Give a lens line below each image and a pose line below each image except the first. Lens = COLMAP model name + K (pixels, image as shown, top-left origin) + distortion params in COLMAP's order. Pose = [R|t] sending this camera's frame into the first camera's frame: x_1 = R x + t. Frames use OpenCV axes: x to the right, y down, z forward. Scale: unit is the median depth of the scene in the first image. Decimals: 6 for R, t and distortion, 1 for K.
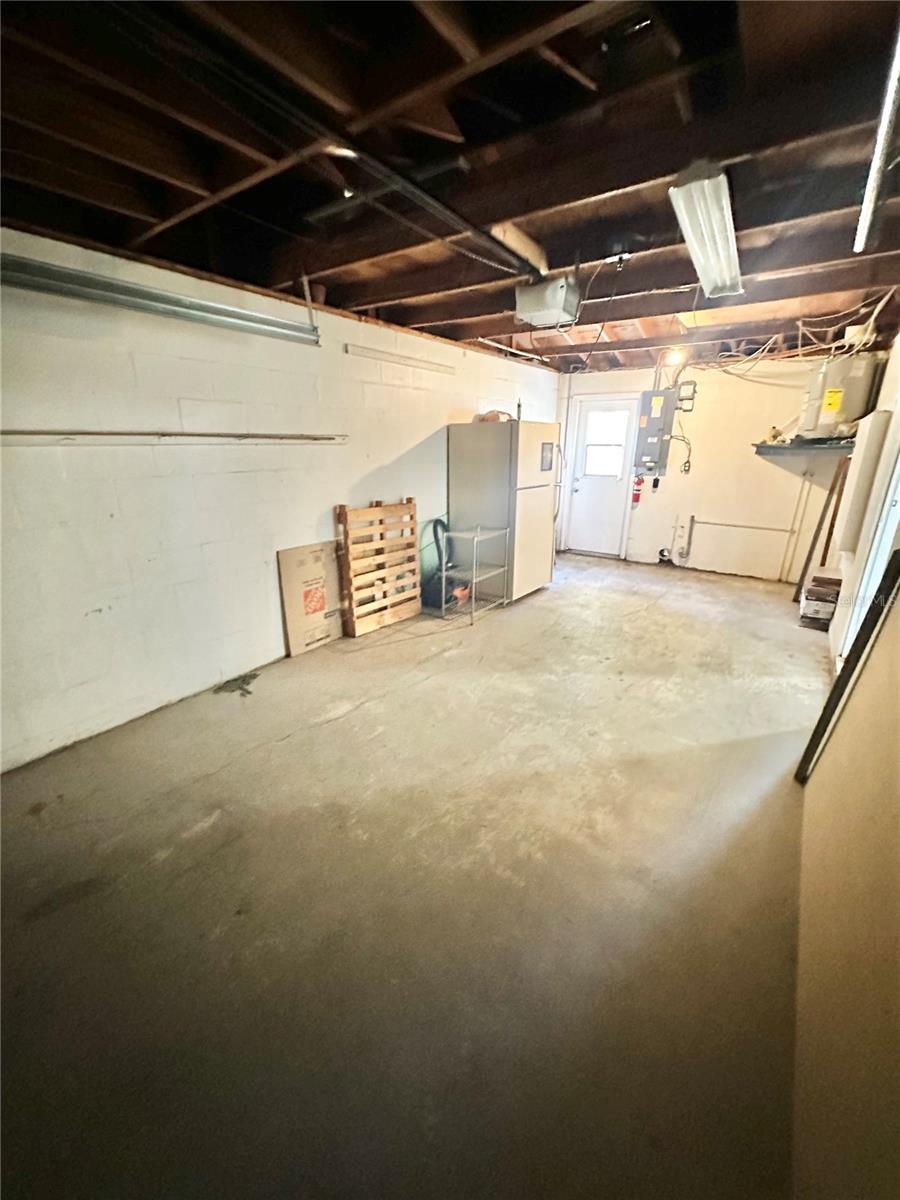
lens RADIAL K [[479.7, 0, 452.6], [0, 479.7, 602.9], [0, 0, 1]] dist [-0.000283, 0.000267]
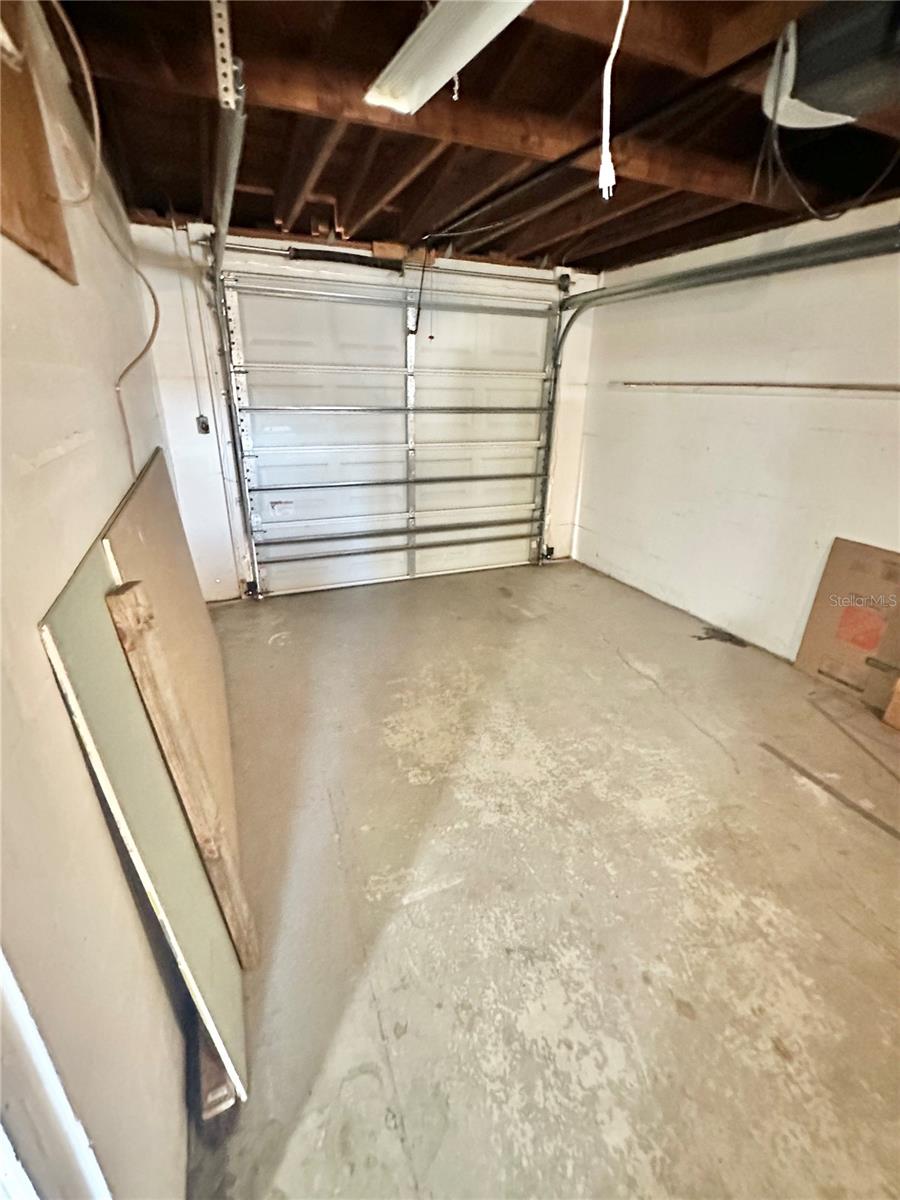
lens RADIAL K [[535.4, 0, 447.3], [0, 535.4, 603.4], [0, 0, 1]] dist [-0.006031, -0.000106]
pose [[-0.519717, 0.311913, -0.795364, 0.633197], [-0.293064, 0.809396, 0.508913, -0.254580], [0.802501, 0.497583, -0.329246, 0.764932]]
